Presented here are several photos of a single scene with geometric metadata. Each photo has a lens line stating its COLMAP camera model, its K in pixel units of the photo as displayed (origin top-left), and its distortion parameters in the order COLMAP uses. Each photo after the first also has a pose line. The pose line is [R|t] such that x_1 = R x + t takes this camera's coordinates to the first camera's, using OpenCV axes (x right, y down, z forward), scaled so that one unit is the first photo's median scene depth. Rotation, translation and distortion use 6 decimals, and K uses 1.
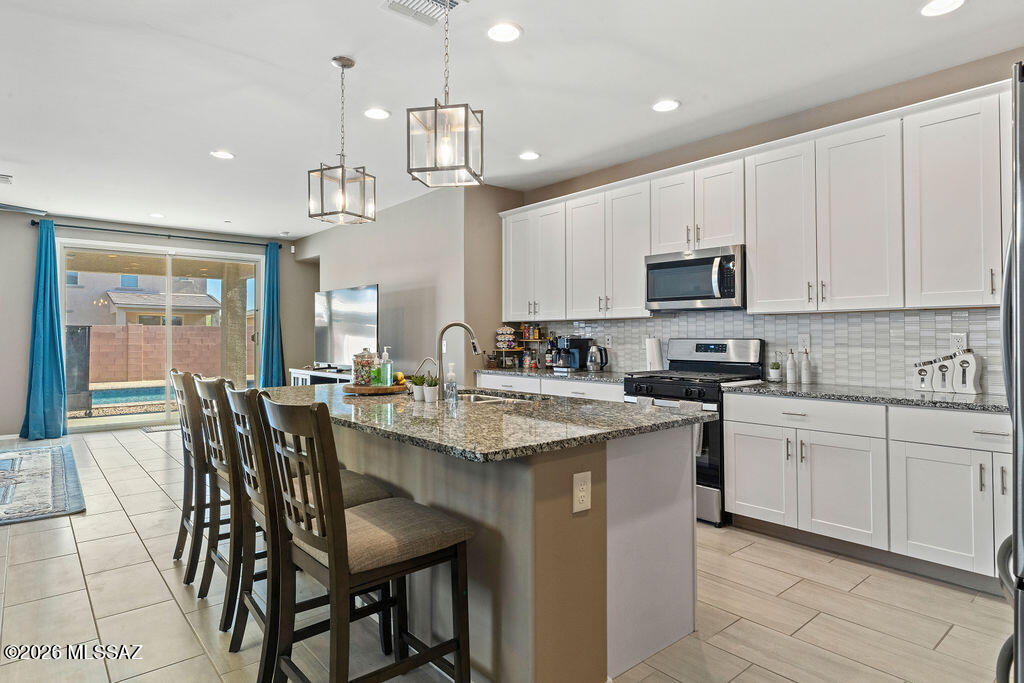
lens RADIAL K [[569.8, 0, 523.1], [0, 569.8, 334.3], [0, 0, 1]] dist [-0.000829, -0.000206]
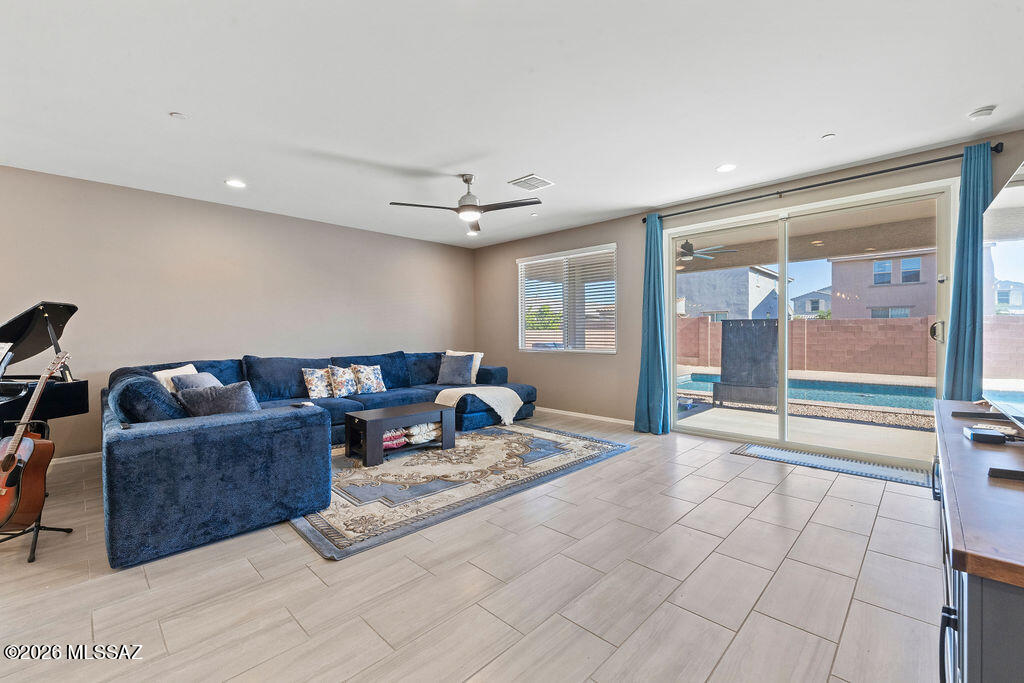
lens RADIAL K [[433.0, 0, 508.0], [0, 433.0, 347.8], [0, 0, 1]] dist [-0.000153, 0.000096]
pose [[0.083458, 0.031576, -0.996011, -0.157498], [0.014114, 0.999360, 0.032865, 0.006708], [0.996411, -0.016800, 0.082959, 1.074052]]
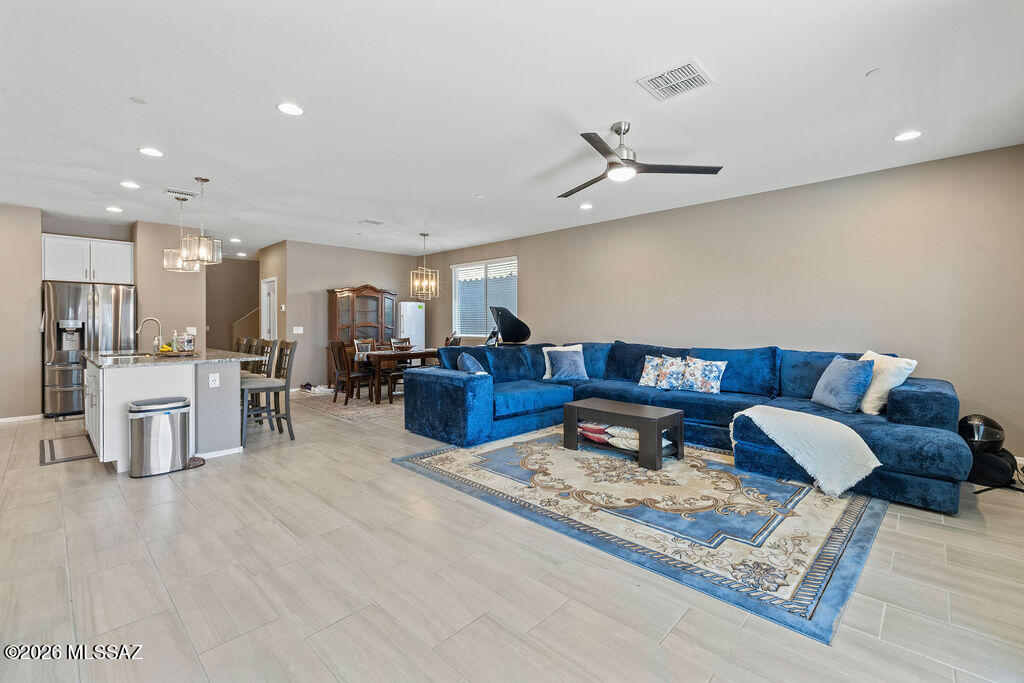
lens RADIAL K [[448.0, 0, 513.5], [0, 448.0, 324.7], [0, 0, 1]] dist [0.001950, 0.000261]
pose [[-0.995846, 0.003543, -0.090981, -0.873563], [0.004006, 0.999980, -0.004909, 0.010363], [0.090962, -0.005253, -0.995841, 1.847007]]
